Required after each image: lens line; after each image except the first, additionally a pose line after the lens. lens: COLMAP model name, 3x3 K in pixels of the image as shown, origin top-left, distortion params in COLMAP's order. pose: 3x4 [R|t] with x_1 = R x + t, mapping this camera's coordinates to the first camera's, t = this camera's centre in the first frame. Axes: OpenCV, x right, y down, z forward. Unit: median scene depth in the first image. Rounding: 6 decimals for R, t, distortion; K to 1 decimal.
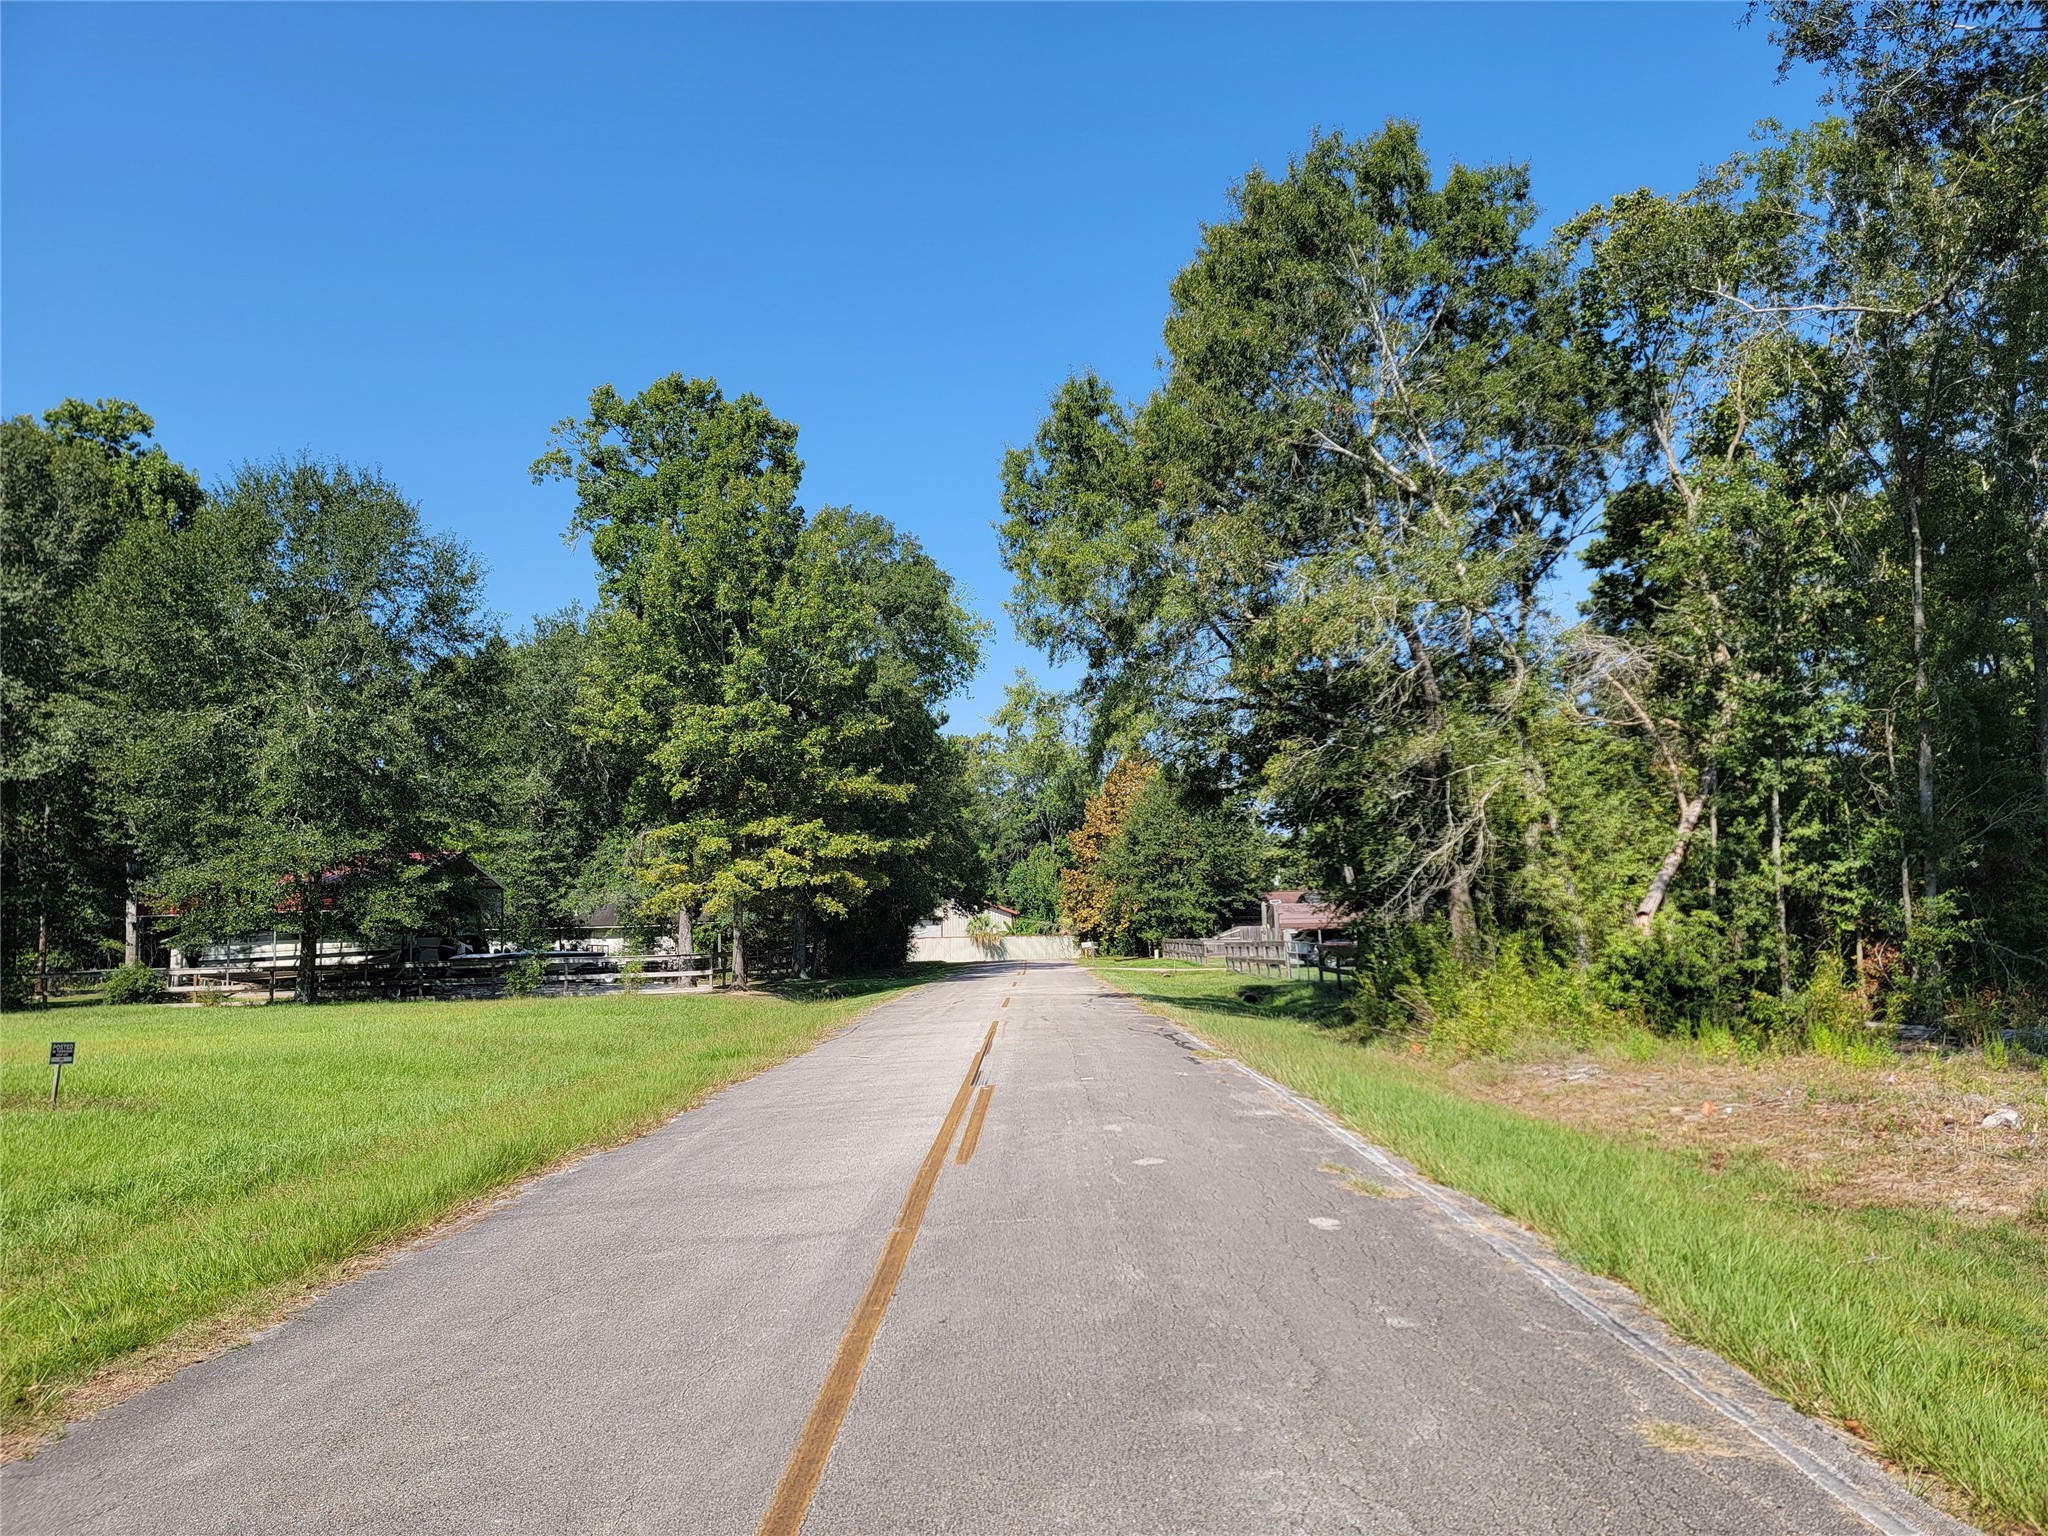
lens RADIAL K [[1417.8, 0, 1026.7], [0, 1417.8, 775.3], [0, 0, 1]] dist [0.087807, -0.080678]
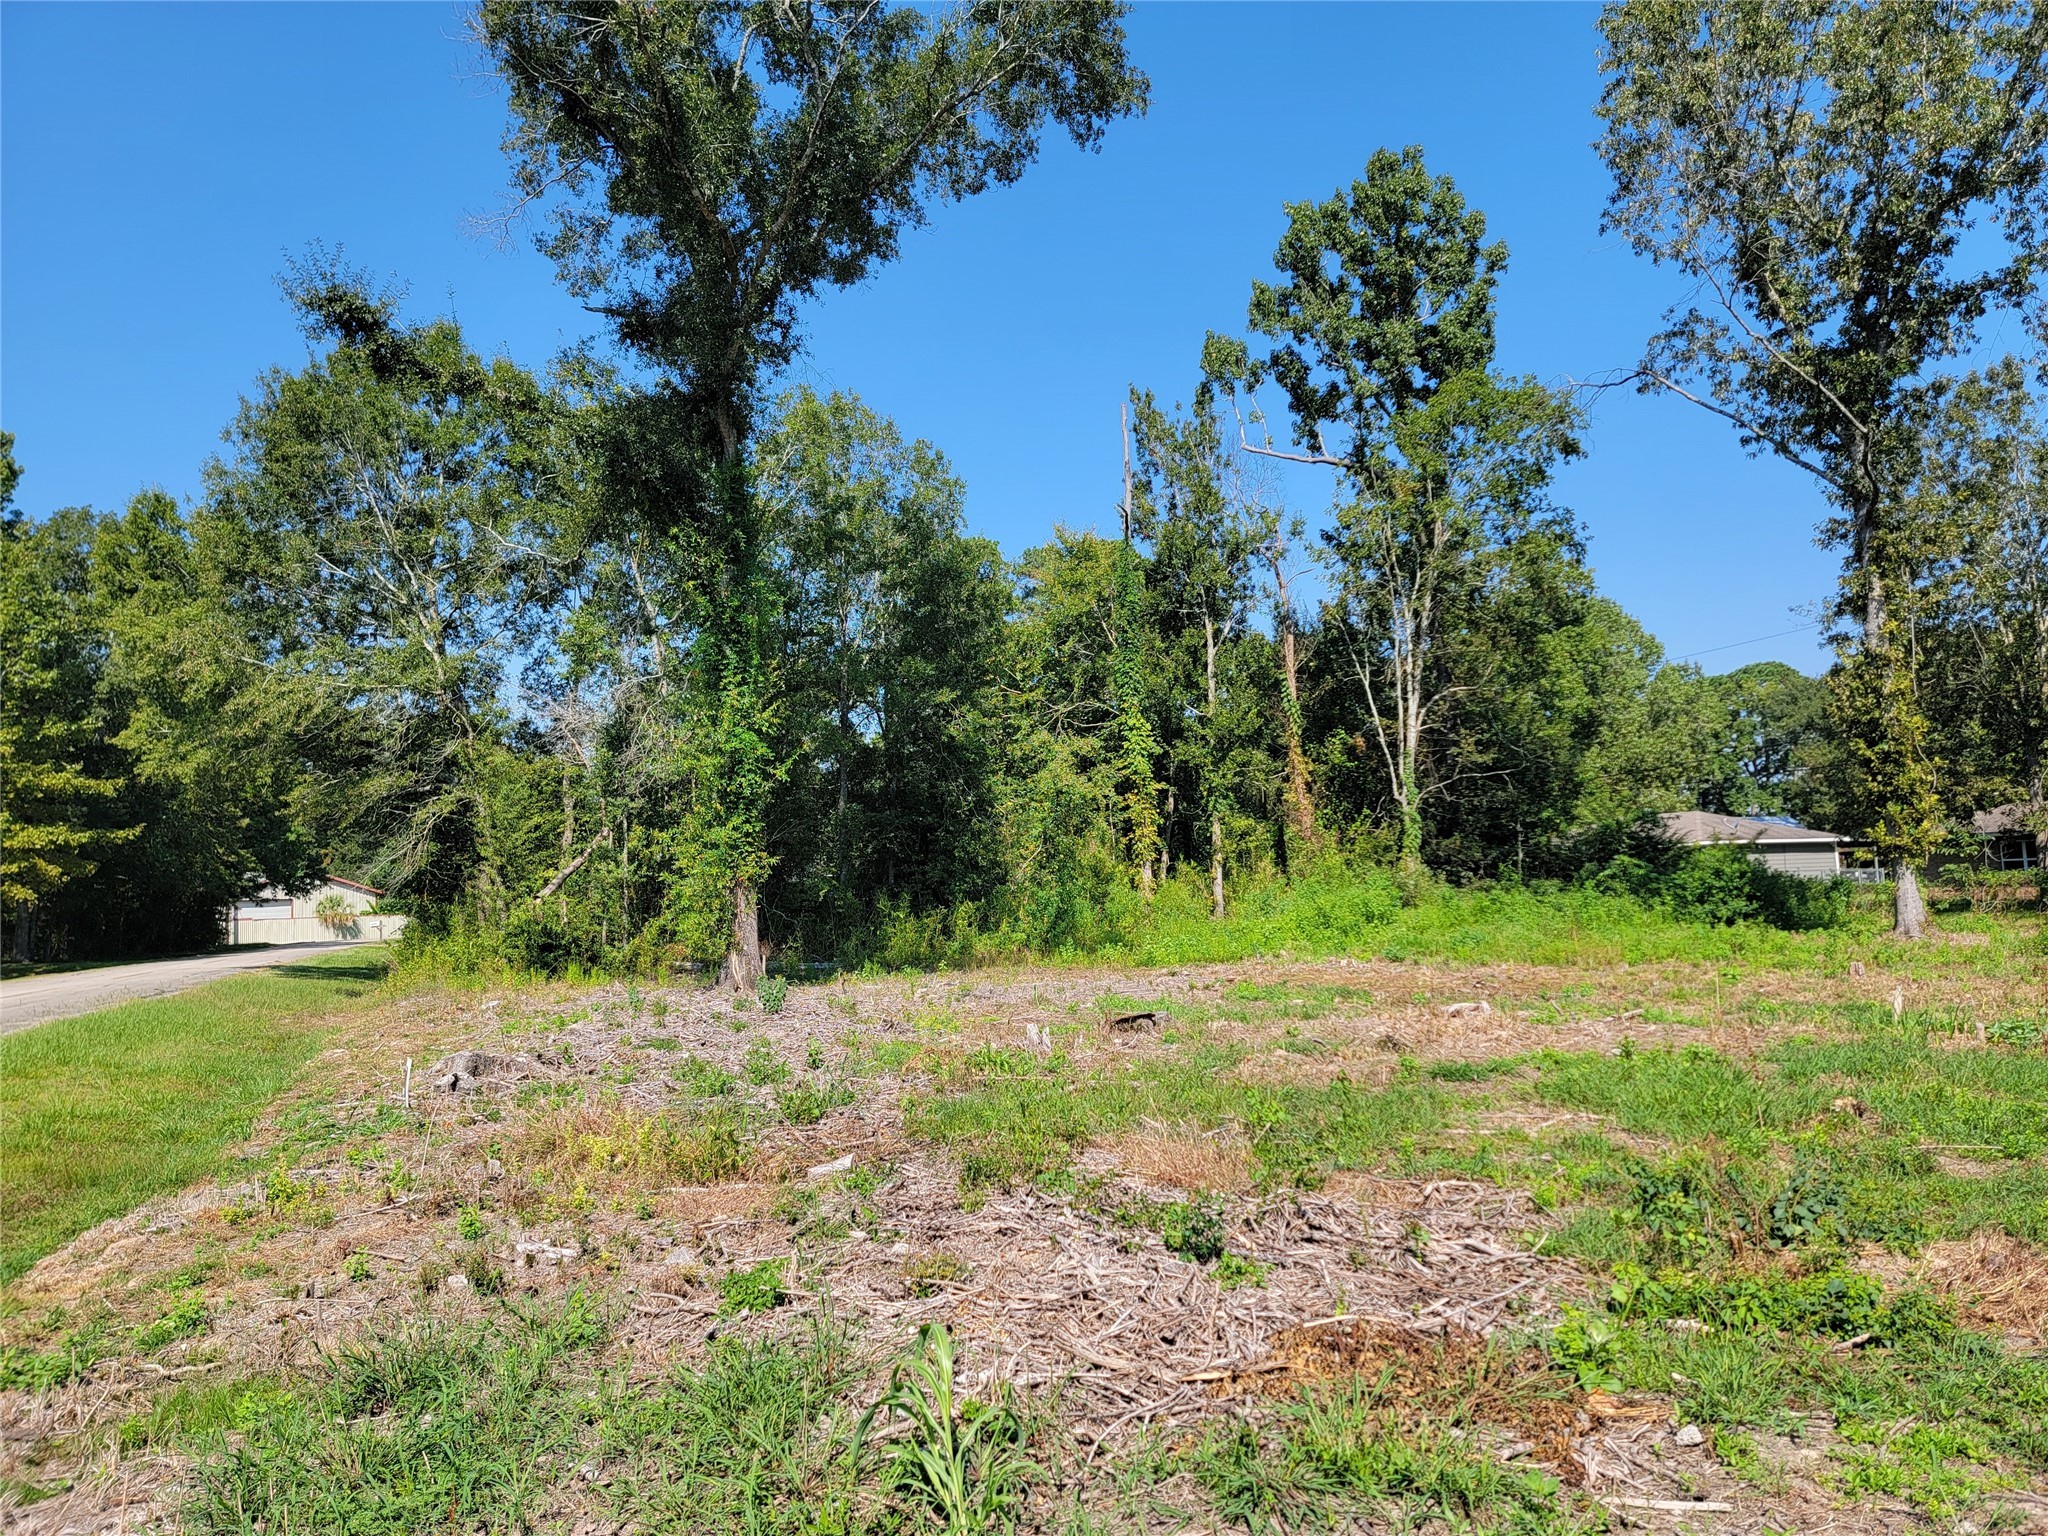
lens RADIAL K [[1417.8, 0, 1016.1], [0, 1417.8, 775.7], [0, 0, 1]] dist [0.087807, -0.080678]
pose [[0.935651, 0.024522, 0.352073, 0.175756], [-0.030813, 0.999450, 0.012276, -0.032759], [-0.351578, -0.022335, 0.935892, -0.286696]]
